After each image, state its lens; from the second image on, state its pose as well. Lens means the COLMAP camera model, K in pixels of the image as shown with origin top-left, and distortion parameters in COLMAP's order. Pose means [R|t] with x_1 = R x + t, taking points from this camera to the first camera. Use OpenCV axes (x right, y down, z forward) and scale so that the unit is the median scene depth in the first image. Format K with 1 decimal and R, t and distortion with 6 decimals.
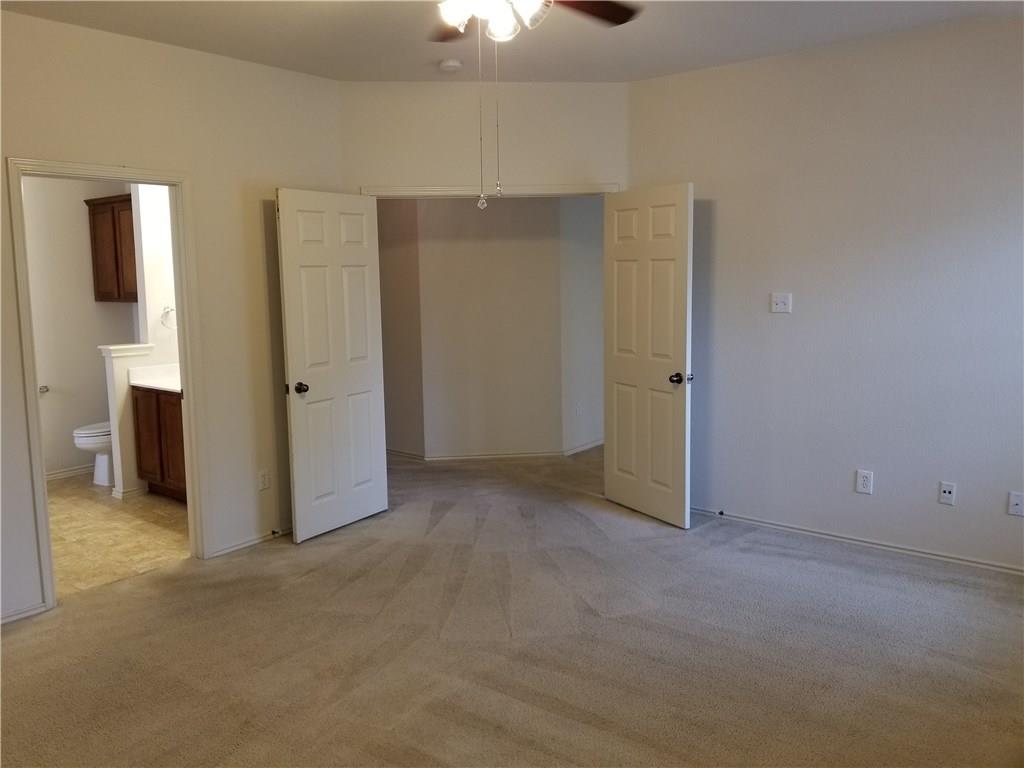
lens RADIAL K [[797.0, 0, 511.5], [0, 797.0, 383.1], [0, 0, 1]] dist [0.050927, -0.081465]
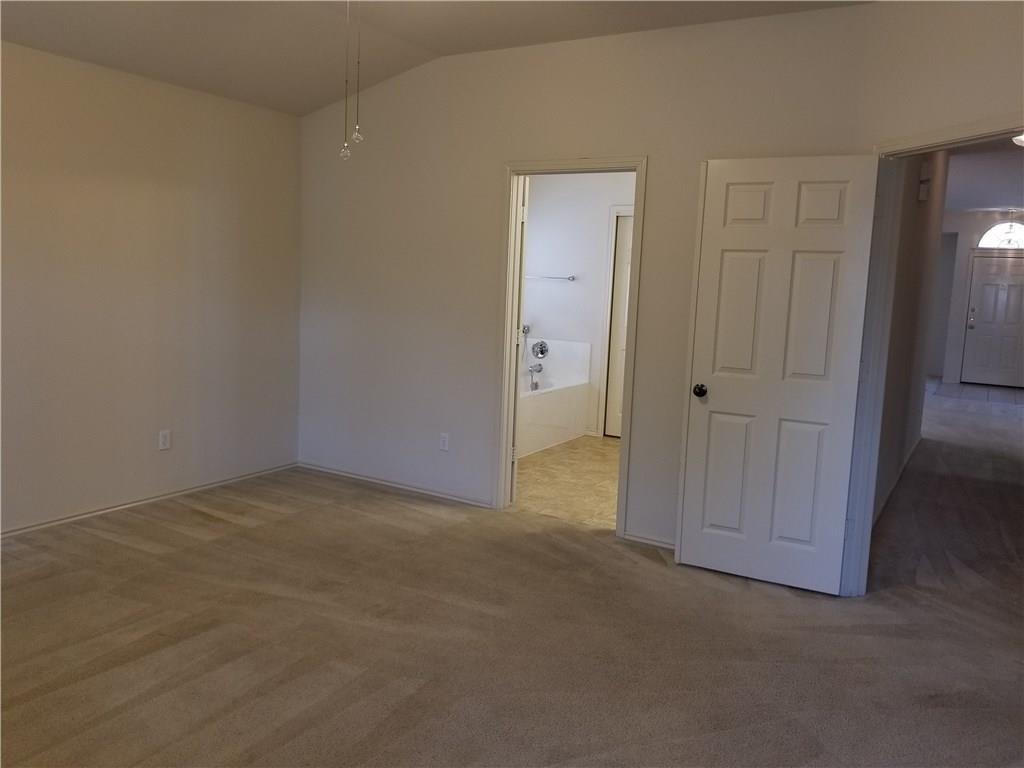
lens RADIAL K [[797.0, 0, 504.4], [0, 797.0, 383.3], [0, 0, 1]] dist [0.050927, -0.081465]
pose [[0.119510, 0.157172, -0.980313, 0.721107], [-0.185265, 0.973577, 0.133506, -0.100920], [0.975394, 0.165662, 0.145471, 0.864130]]
